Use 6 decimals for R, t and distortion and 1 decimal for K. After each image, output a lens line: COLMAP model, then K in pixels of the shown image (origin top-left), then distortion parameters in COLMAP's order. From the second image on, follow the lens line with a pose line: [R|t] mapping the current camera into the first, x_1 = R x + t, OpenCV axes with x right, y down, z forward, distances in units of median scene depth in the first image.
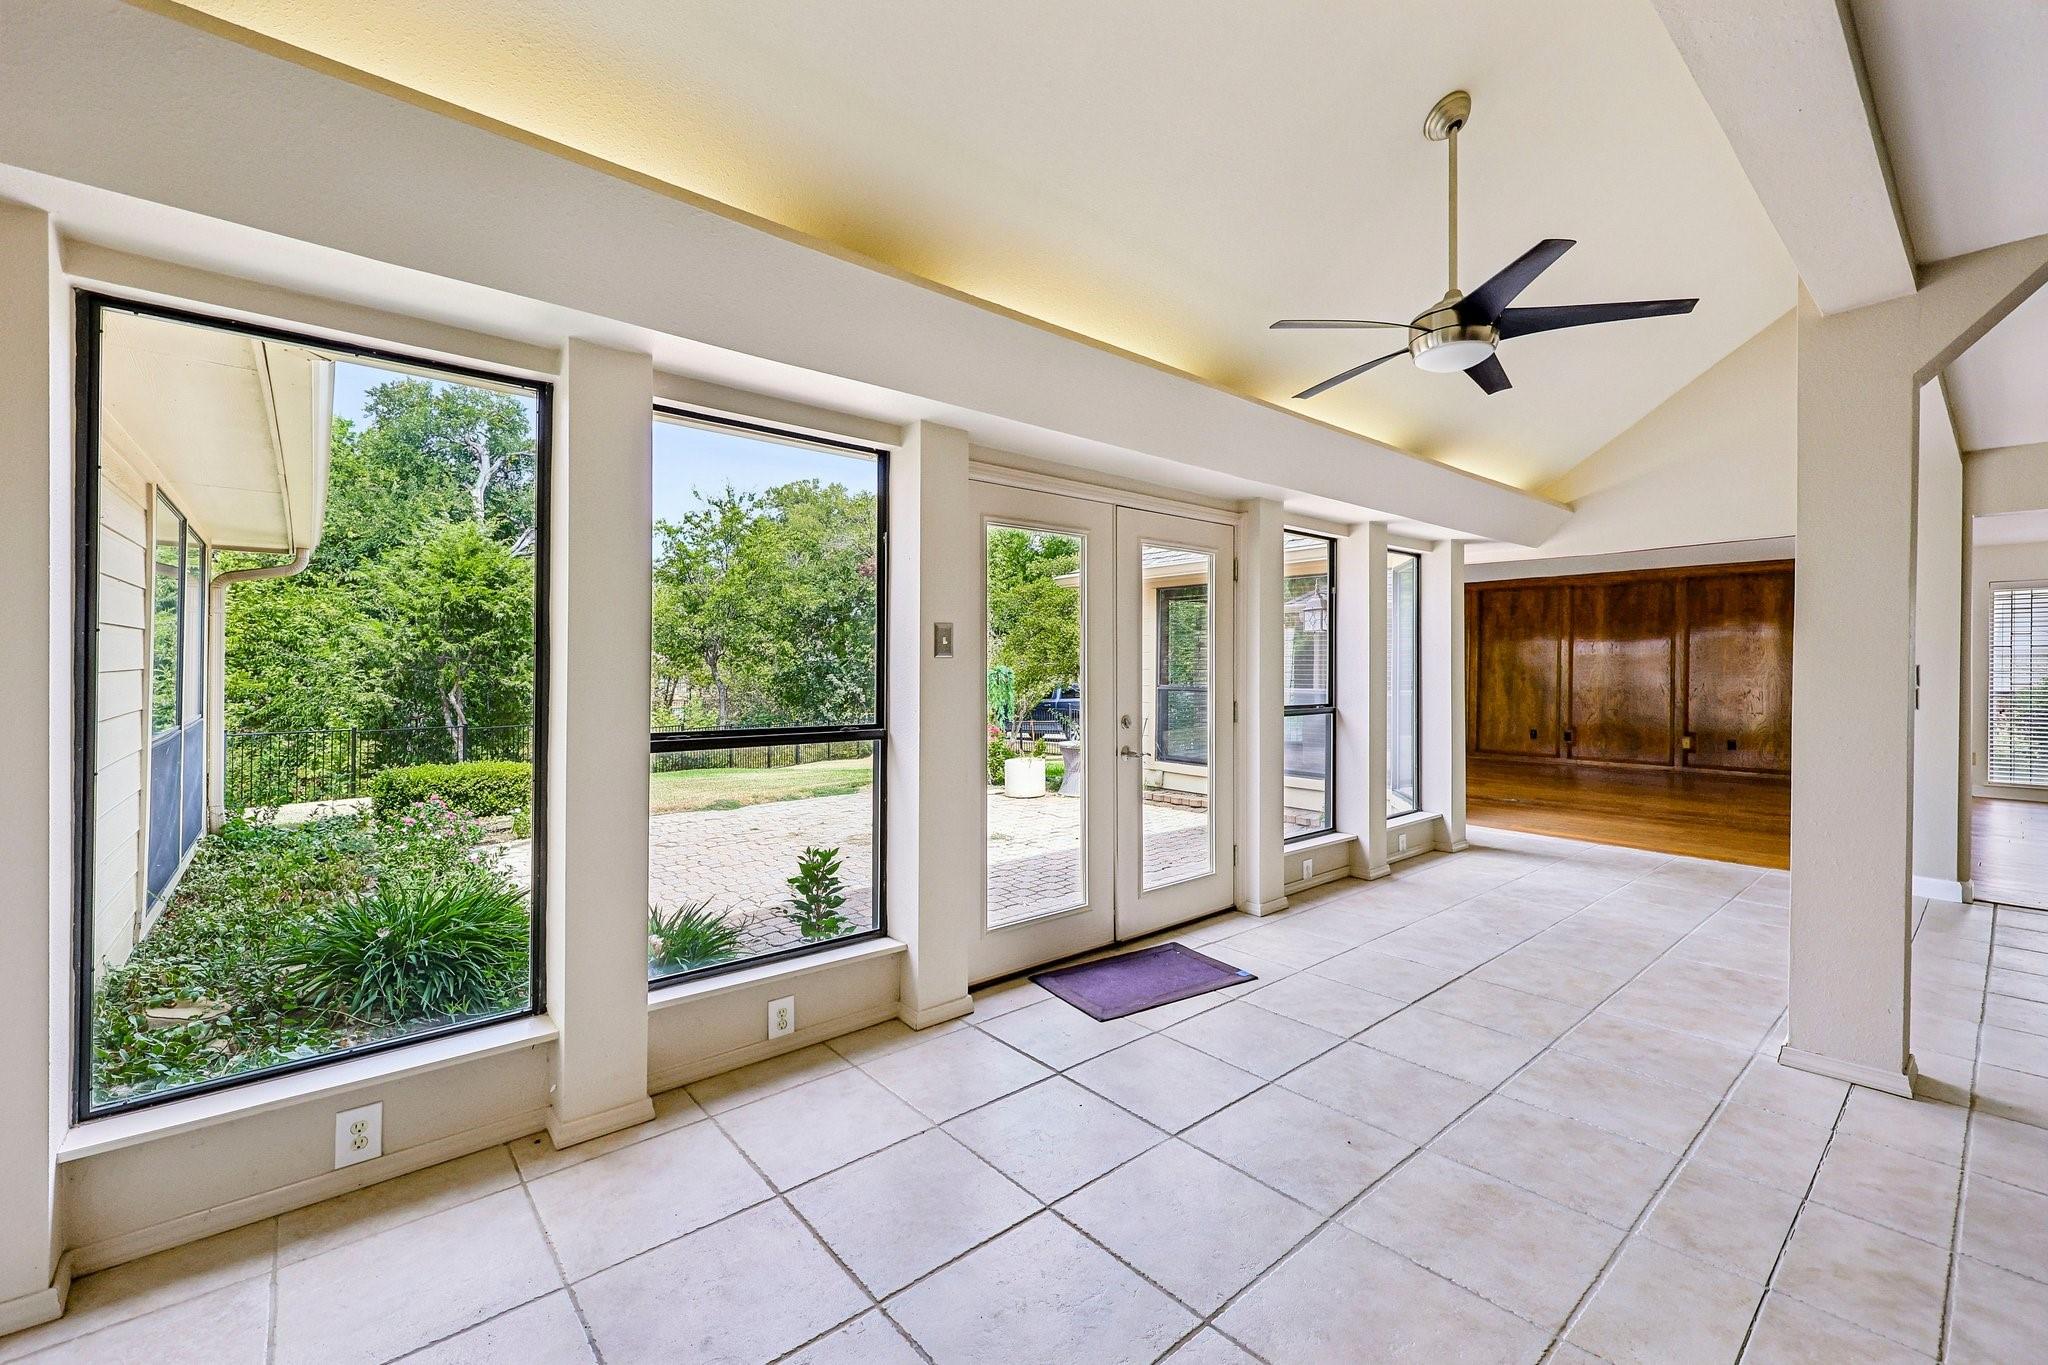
lens RADIAL K [[838.7, 0, 1022.6], [0, 838.7, 665.8], [0, 0, 1]] dist [0.007234, 0.000135]
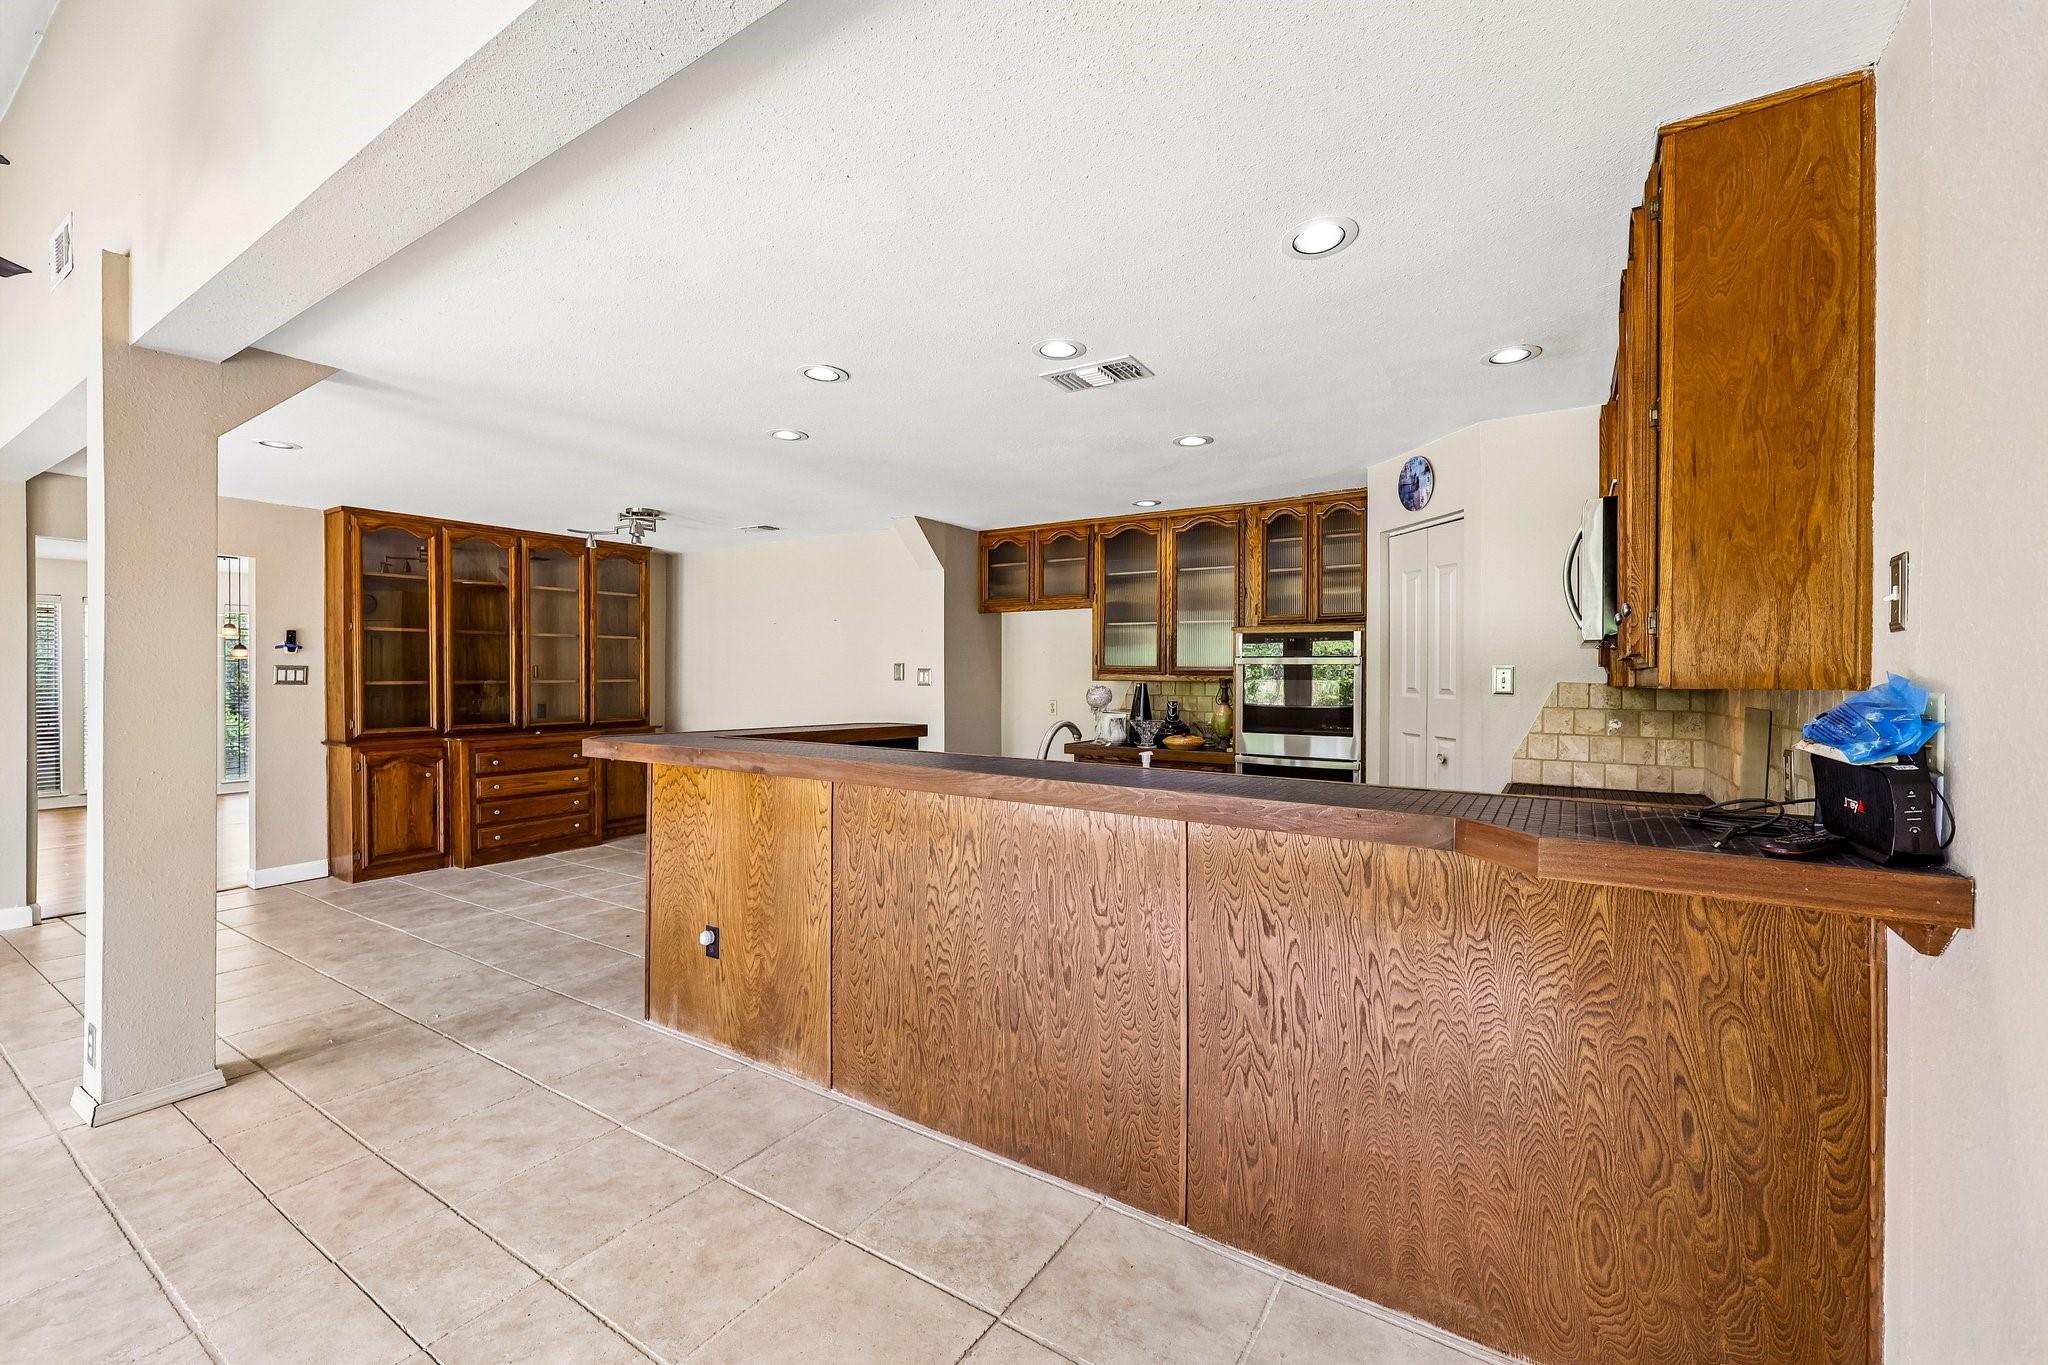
lens RADIAL K [[838.7, 0, 1024.3], [0, 838.7, 681.9], [0, 0, 1]] dist [0.007234, 0.000135]
pose [[-0.259606, -0.007661, 0.965684, -0.335430], [-0.001359, 0.999970, 0.007568, -0.035518], [-0.965714, 0.000652, -0.259609, 0.313547]]
